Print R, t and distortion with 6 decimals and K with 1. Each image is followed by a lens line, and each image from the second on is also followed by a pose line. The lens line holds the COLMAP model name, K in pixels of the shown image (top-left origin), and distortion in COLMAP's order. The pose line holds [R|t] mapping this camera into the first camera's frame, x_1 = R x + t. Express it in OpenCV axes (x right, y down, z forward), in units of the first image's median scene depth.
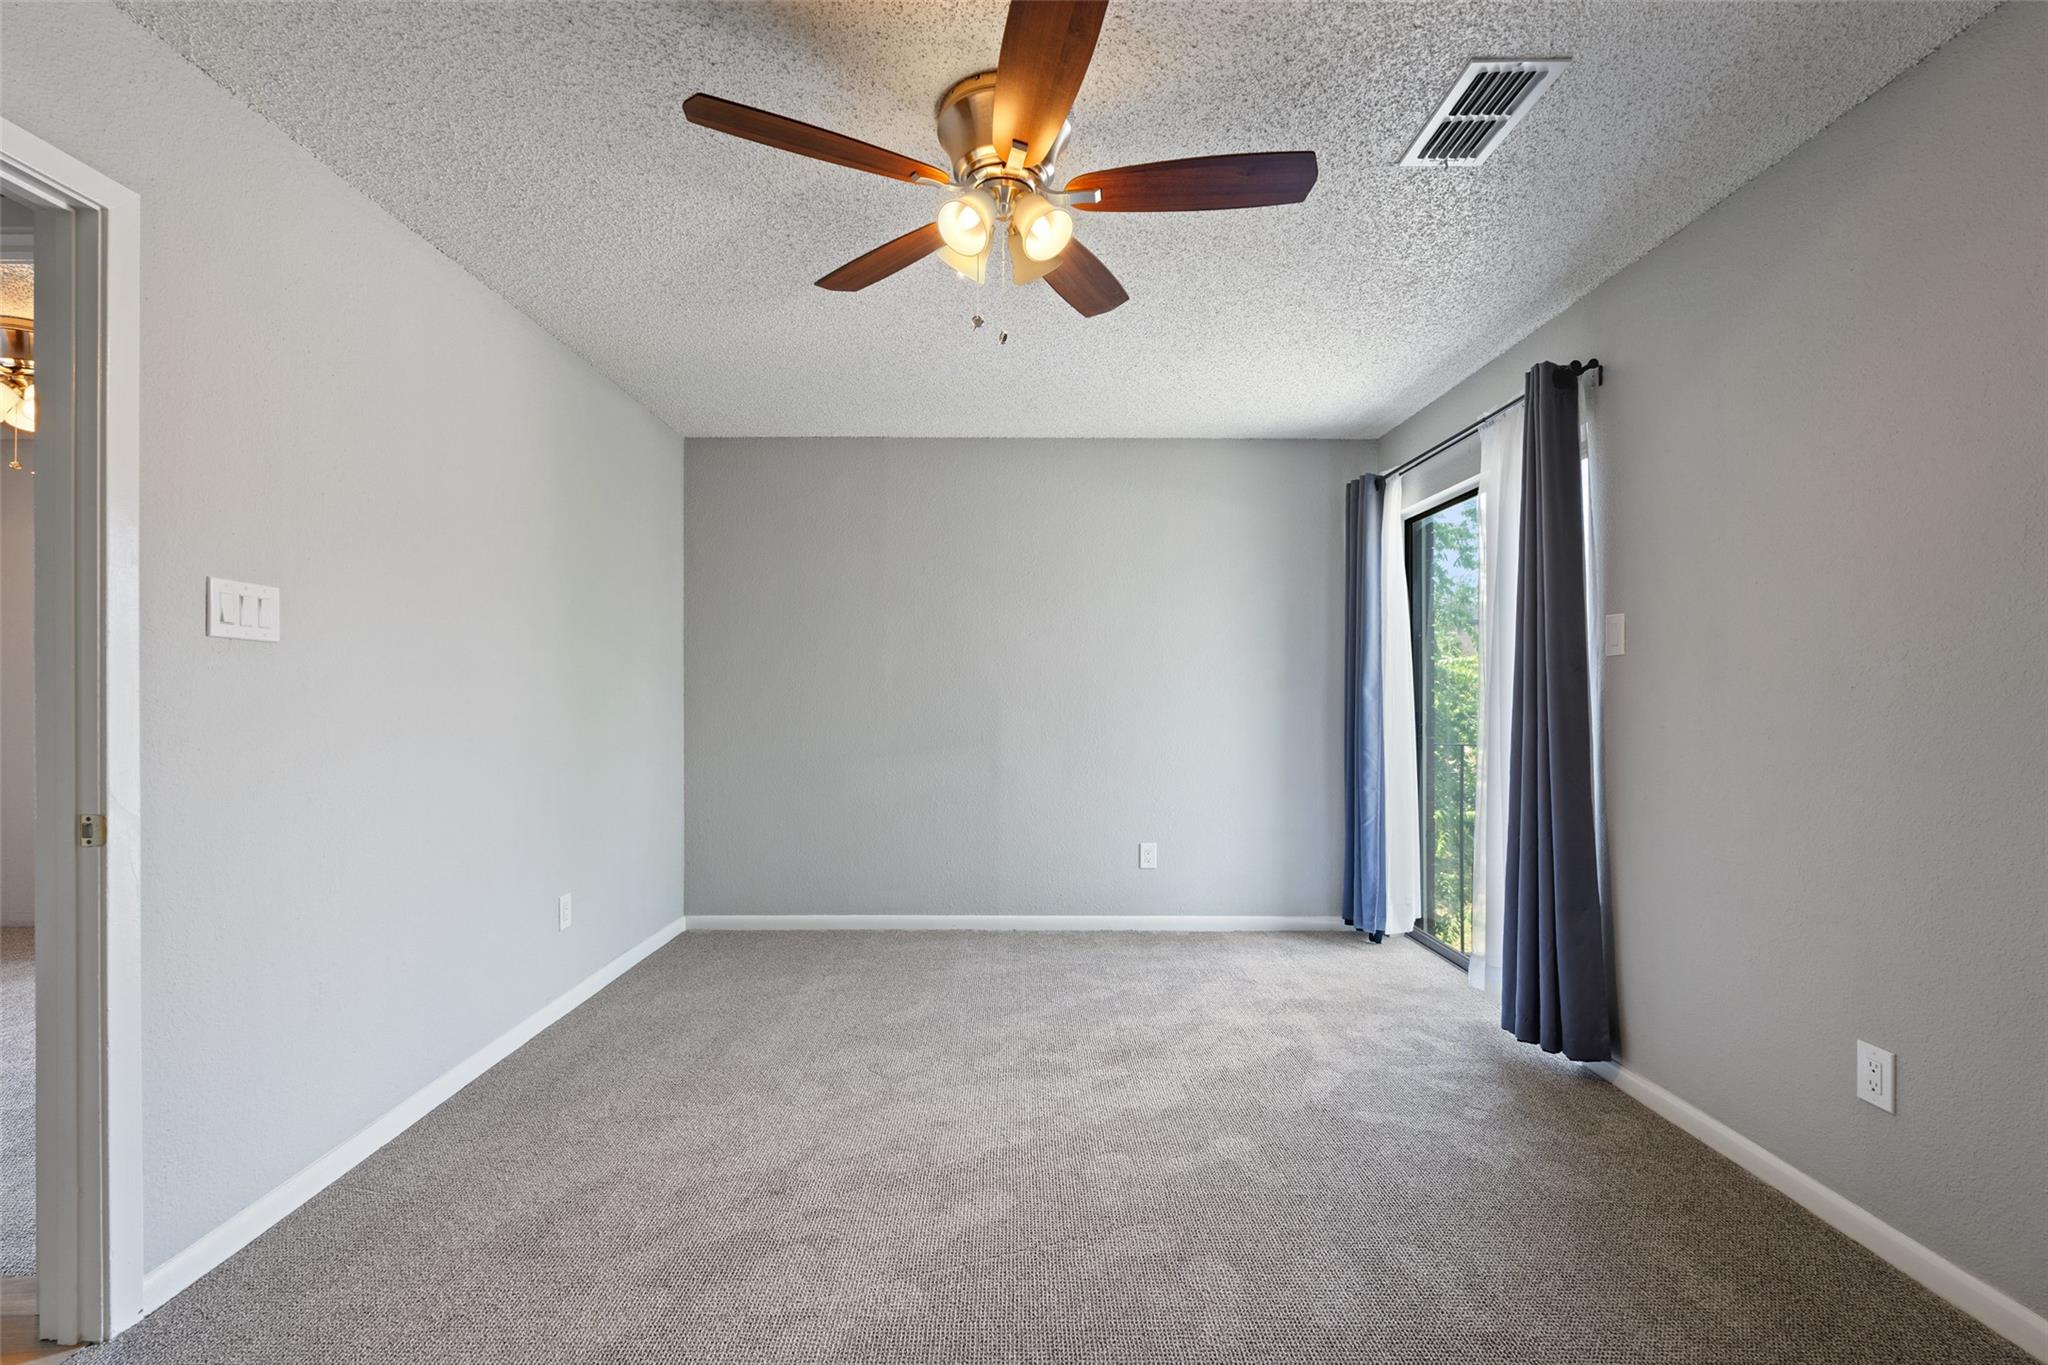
lens RADIAL K [[897.3, 0, 1021.1], [0, 897.3, 690.7], [0, 0, 1]] dist [-0.003729, -0.000178]
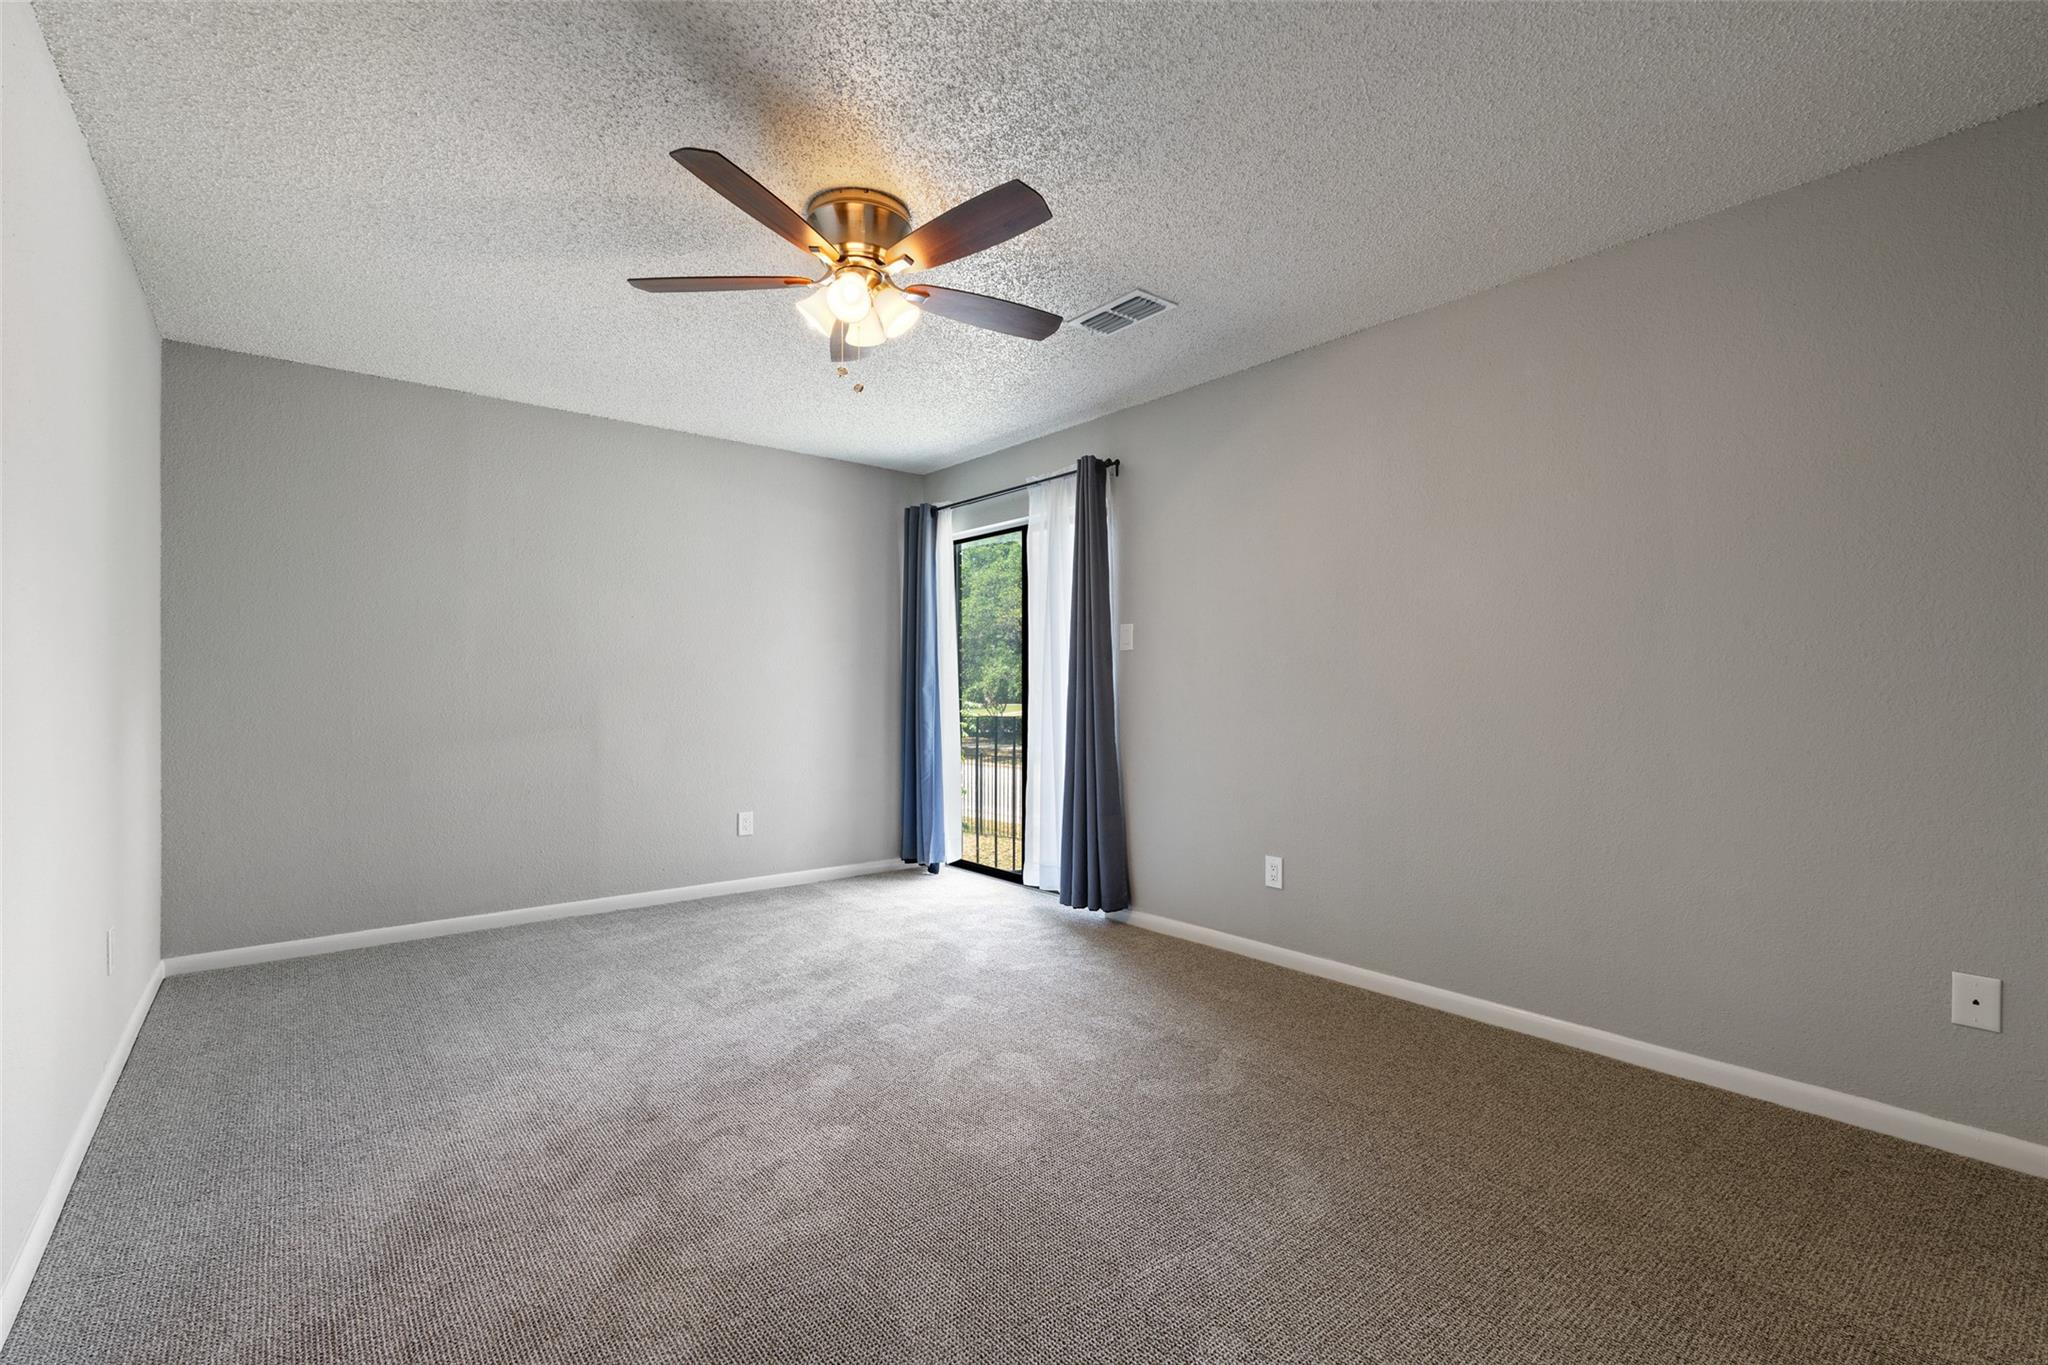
lens RADIAL K [[897.3, 0, 1025.5], [0, 897.3, 679.7], [0, 0, 1]] dist [-0.003729, -0.000178]
pose [[0.773397, 0.006185, 0.633892, -0.466444], [-0.002597, 0.999975, -0.006588, 0.022917], [-0.633917, 0.003449, 0.773393, -0.103575]]
